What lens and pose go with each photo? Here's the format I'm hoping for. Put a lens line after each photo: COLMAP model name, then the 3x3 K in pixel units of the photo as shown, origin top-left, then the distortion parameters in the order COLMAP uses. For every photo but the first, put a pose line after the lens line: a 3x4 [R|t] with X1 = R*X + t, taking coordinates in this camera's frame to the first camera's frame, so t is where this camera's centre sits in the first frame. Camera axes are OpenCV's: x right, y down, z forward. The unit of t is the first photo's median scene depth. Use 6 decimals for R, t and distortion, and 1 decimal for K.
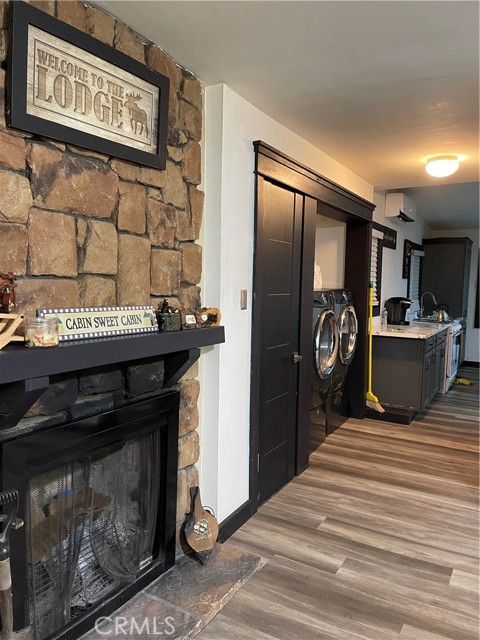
lens RADIAL K [[486.7, 0, 239.5], [0, 486.7, 321.5], [0, 0, 1]] dist [0.045778, -0.020173]
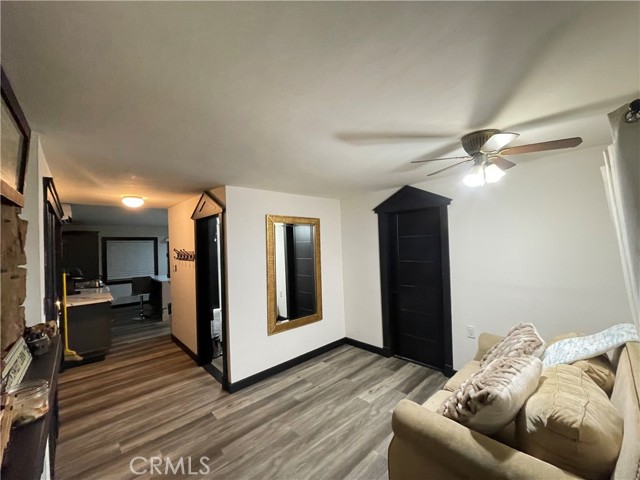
lens RADIAL K [[260.1, 0, 314.4], [0, 260.1, 236.7], [0, 0, 1]] dist [-0.003908, -0.001079]
pose [[0.288276, -0.004393, 0.957537, -0.505111], [0.117127, 0.992642, -0.030708, -0.144876], [-0.950357, 0.121006, 0.286669, 0.225174]]
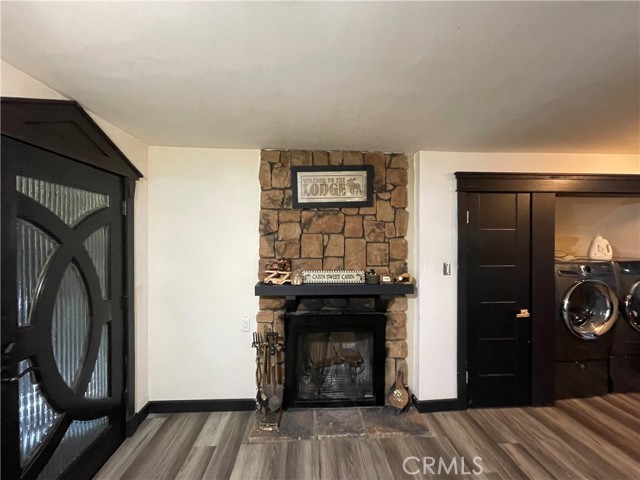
lens RADIAL K [[260.1, 0, 318.5], [0, 260.1, 241.2], [0, 0, 1]] dist [-0.003908, -0.001079]
pose [[0.543173, -0.014965, -0.839487, 0.625769], [-0.055611, 0.997004, -0.053755, -0.083780], [0.837777, 0.075883, 0.540714, 0.203980]]
